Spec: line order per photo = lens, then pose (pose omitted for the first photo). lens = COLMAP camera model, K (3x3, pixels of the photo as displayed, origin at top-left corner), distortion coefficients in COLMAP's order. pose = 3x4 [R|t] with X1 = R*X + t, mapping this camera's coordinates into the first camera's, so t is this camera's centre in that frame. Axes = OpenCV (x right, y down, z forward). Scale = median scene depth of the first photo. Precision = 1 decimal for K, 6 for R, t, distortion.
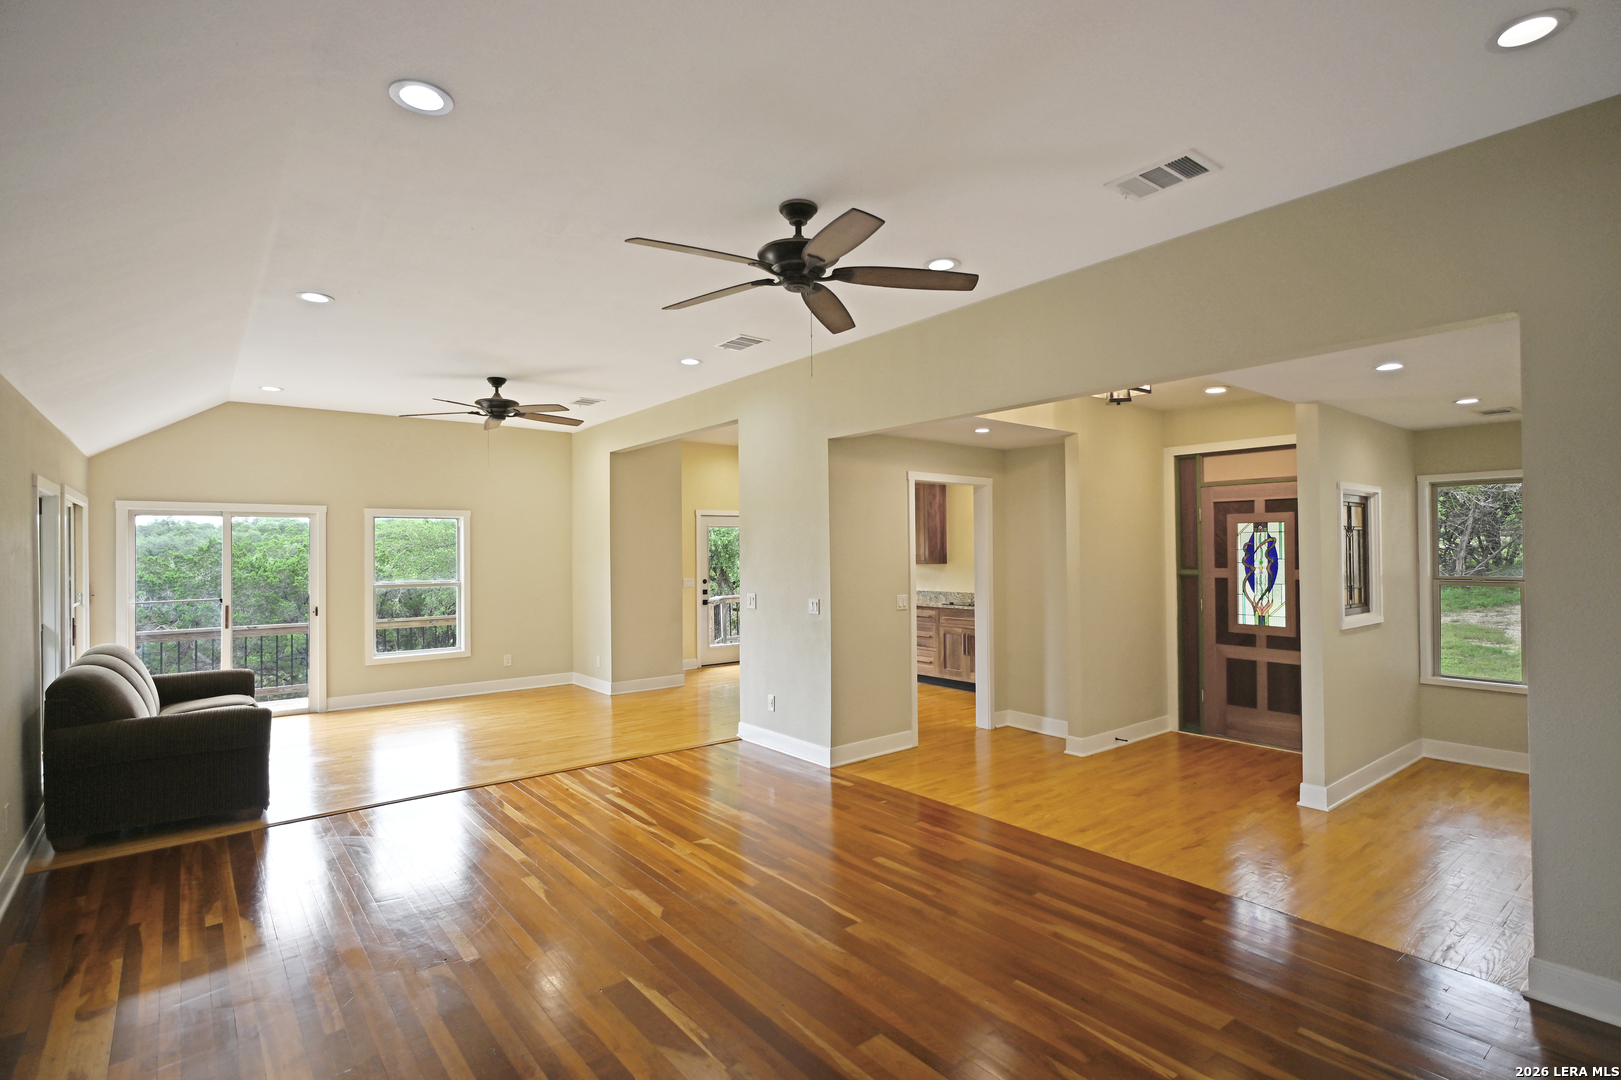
lens RADIAL K [[796.5, 0, 800.1], [0, 796.5, 515.7], [0, 0, 1]] dist [-0.003765, 0.000845]
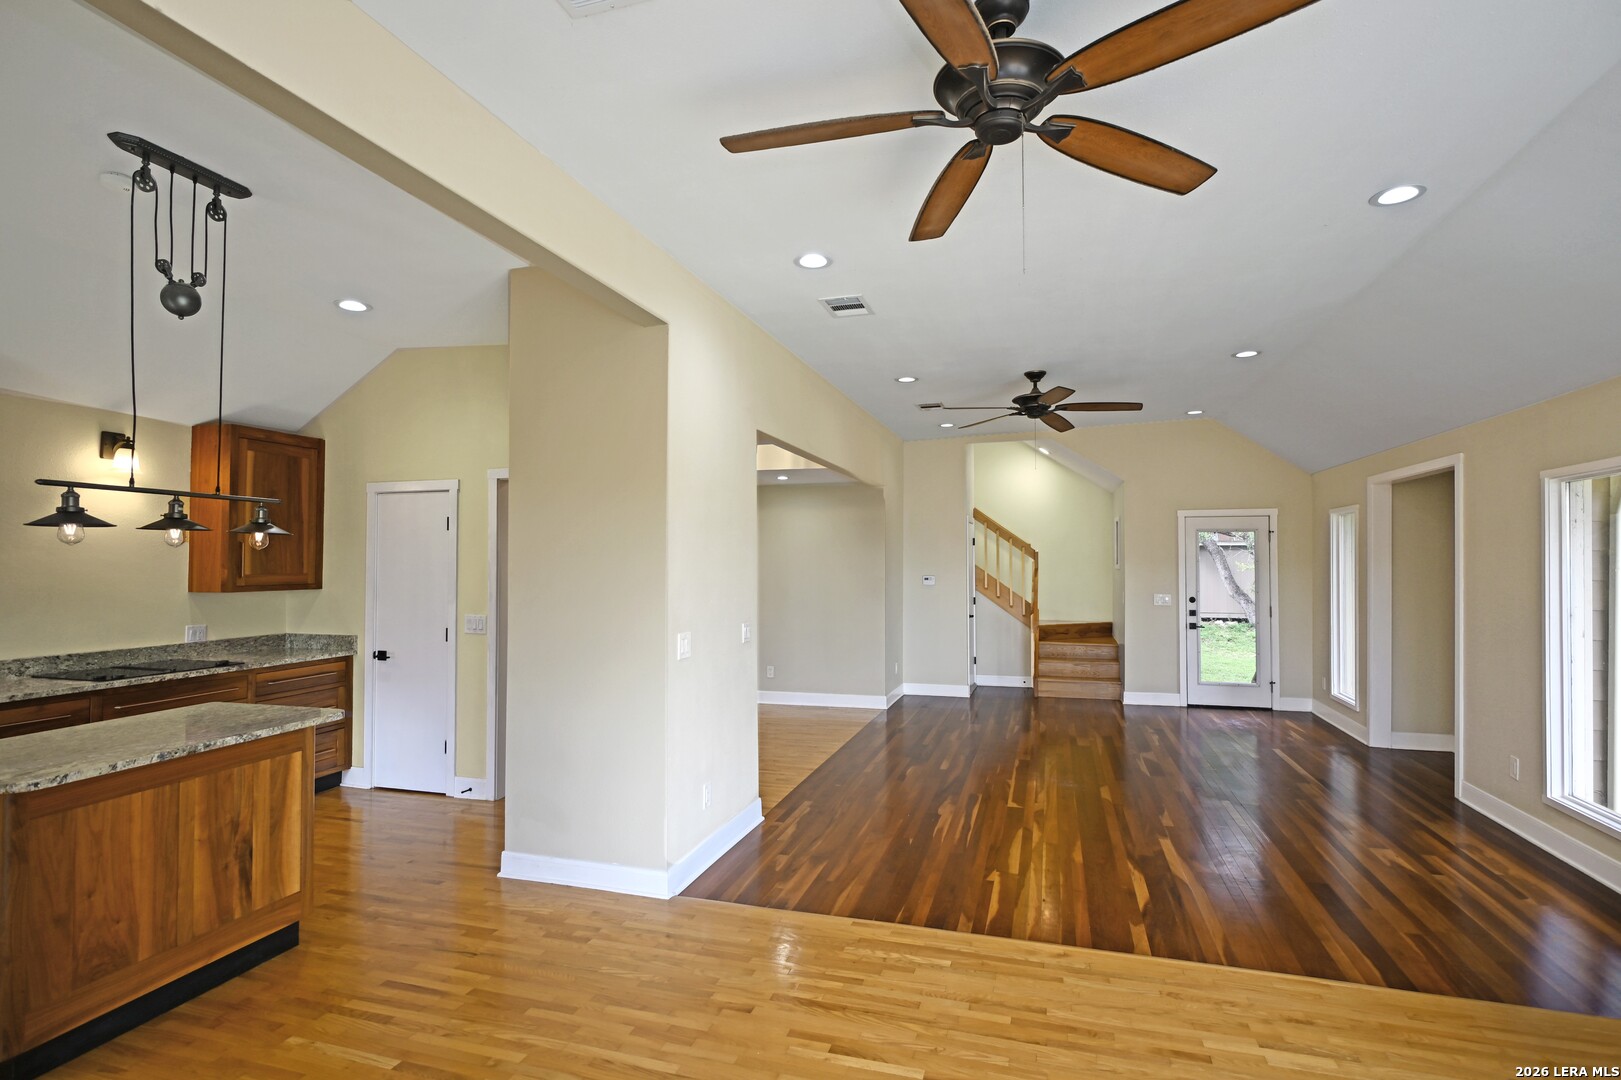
lens RADIAL K [[785.6, 0, 804.7], [0, 785.6, 550.4], [0, 0, 1]] dist [0.004191, 0.000832]
pose [[-0.565012, 0.022433, 0.824777, -0.506860], [-0.028648, 0.998494, -0.046782, 0.050918], [-0.824585, -0.050060, -0.563519, 1.067897]]
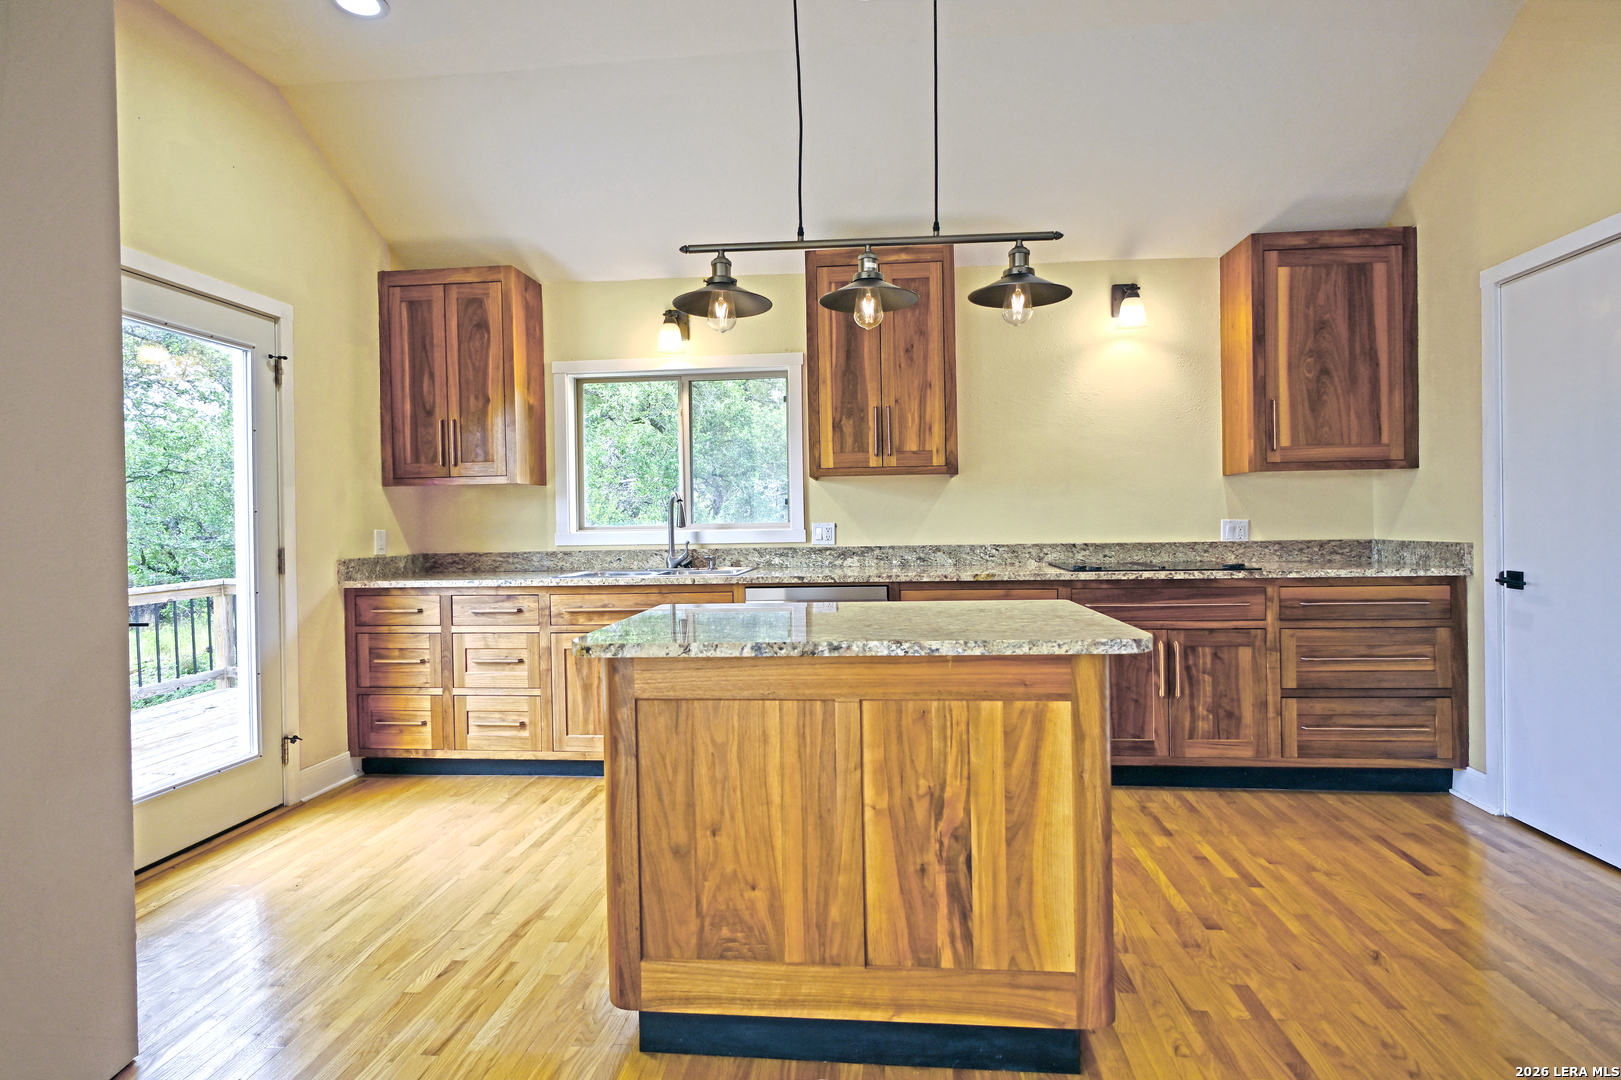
lens RADIAL K [[784.1, 0, 810.6], [0, 784.1, 526.8], [0, 0, 1]] dist [-0.002452, 0.000045]
pose [[0.703430, -0.009824, 0.710697, -0.209555], [-0.015398, 0.999459, 0.029055, 0.092859], [-0.710598, -0.031381, 0.702898, 0.950459]]
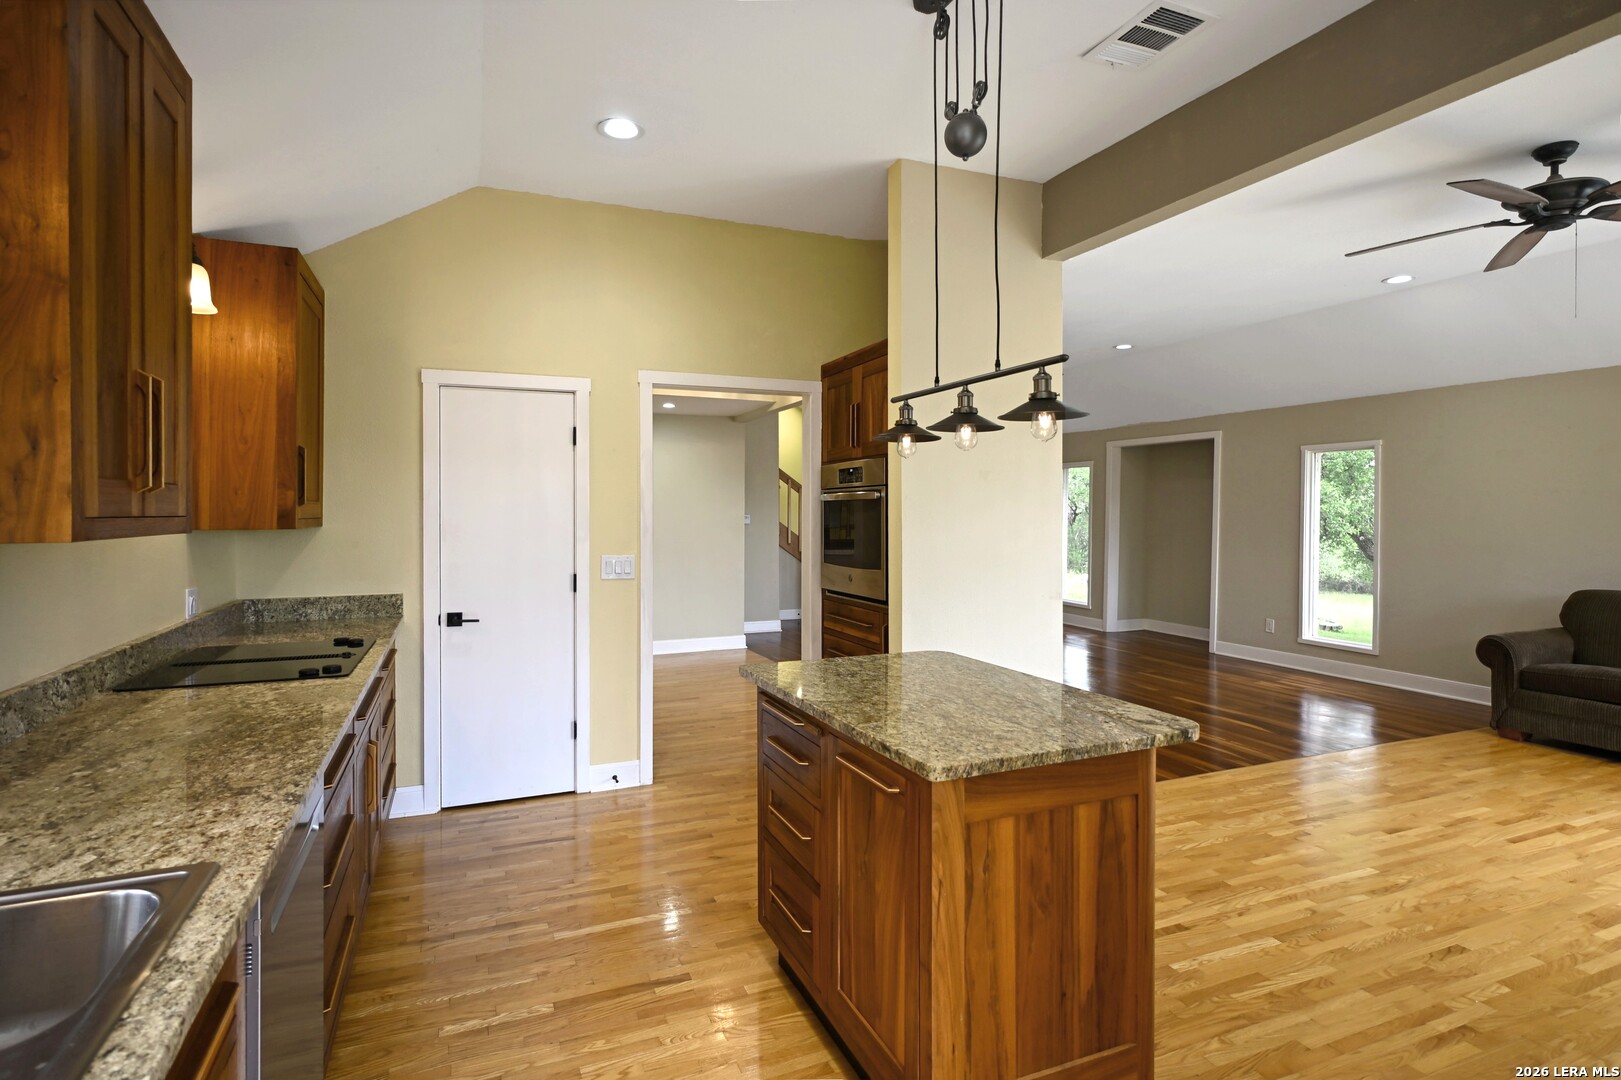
lens RADIAL K [[821.8, 0, 800.4], [0, 821.8, 512.2], [0, 0, 1]] dist [0.000361, -0.000710]
pose [[-0.961062, 0.006997, 0.276244, -0.049012], [-0.004821, 0.999103, -0.042077, 0.077097], [-0.276290, -0.041770, -0.960166, 1.423101]]
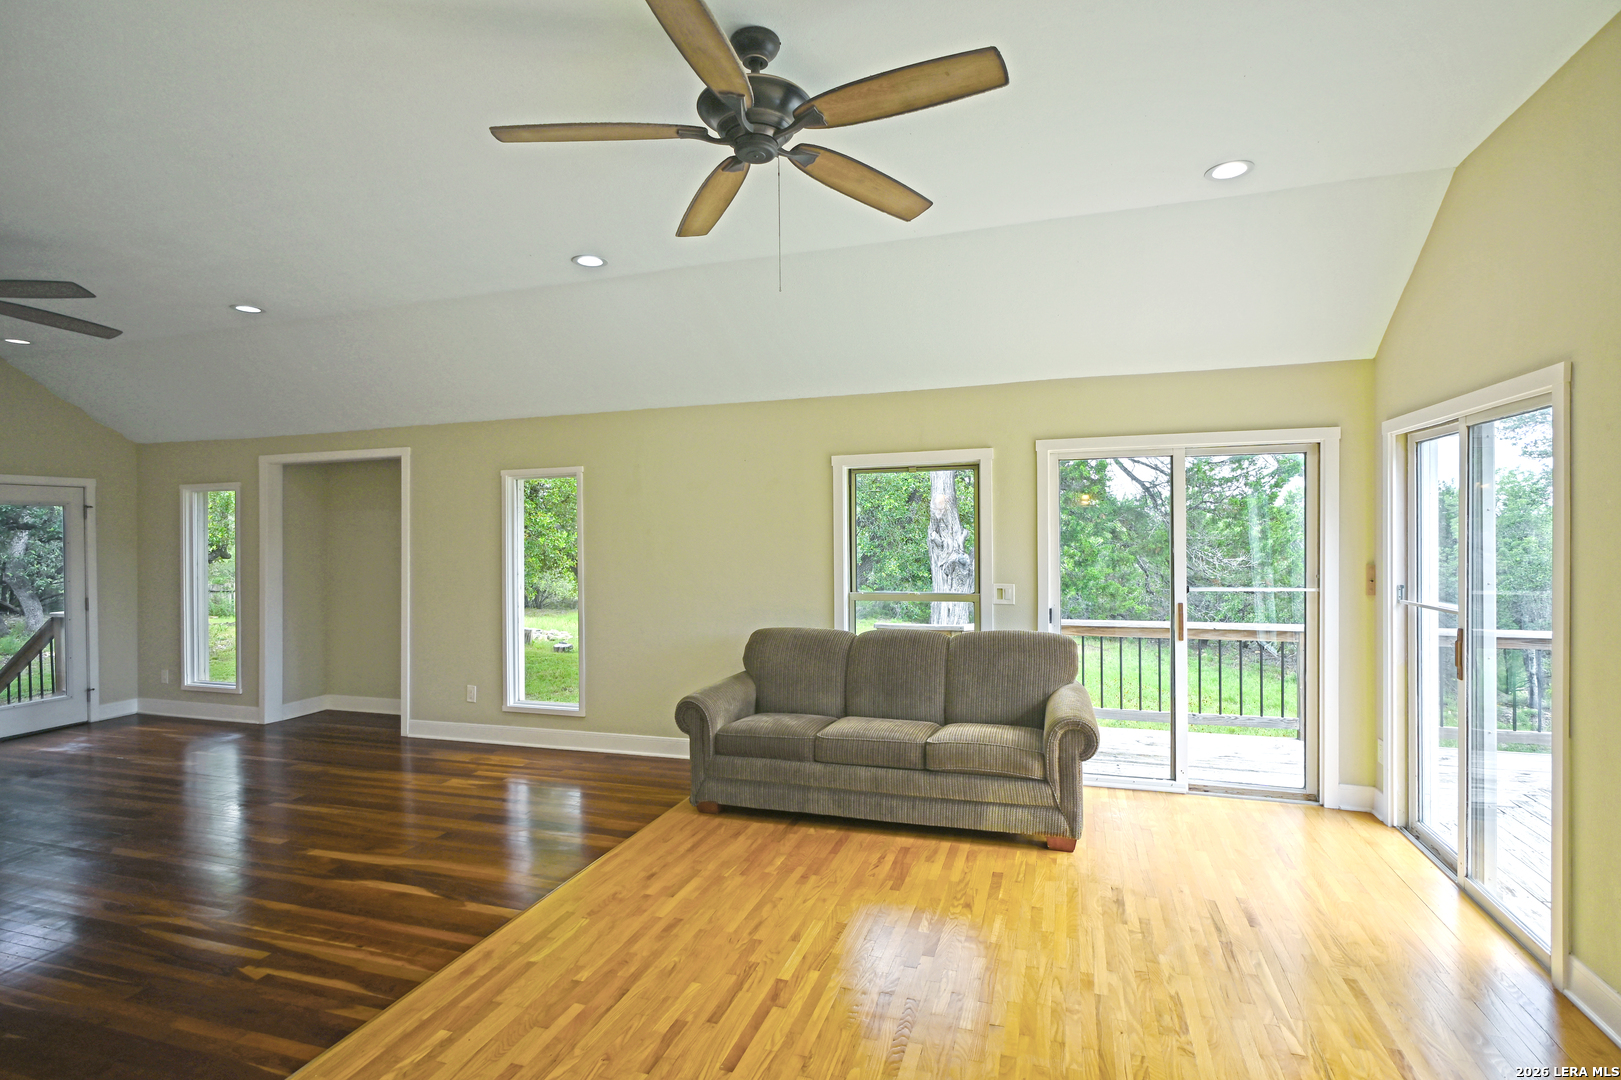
lens RADIAL K [[805.4, 0, 810.5], [0, 805.4, 540.0], [0, 0, 1]] dist [0.001402, 0.002683]
pose [[-0.833672, 0.027737, -0.551563, -0.169941], [0.047565, 0.998633, -0.021674, 0.052609], [0.550208, -0.044304, -0.833852, 1.136919]]
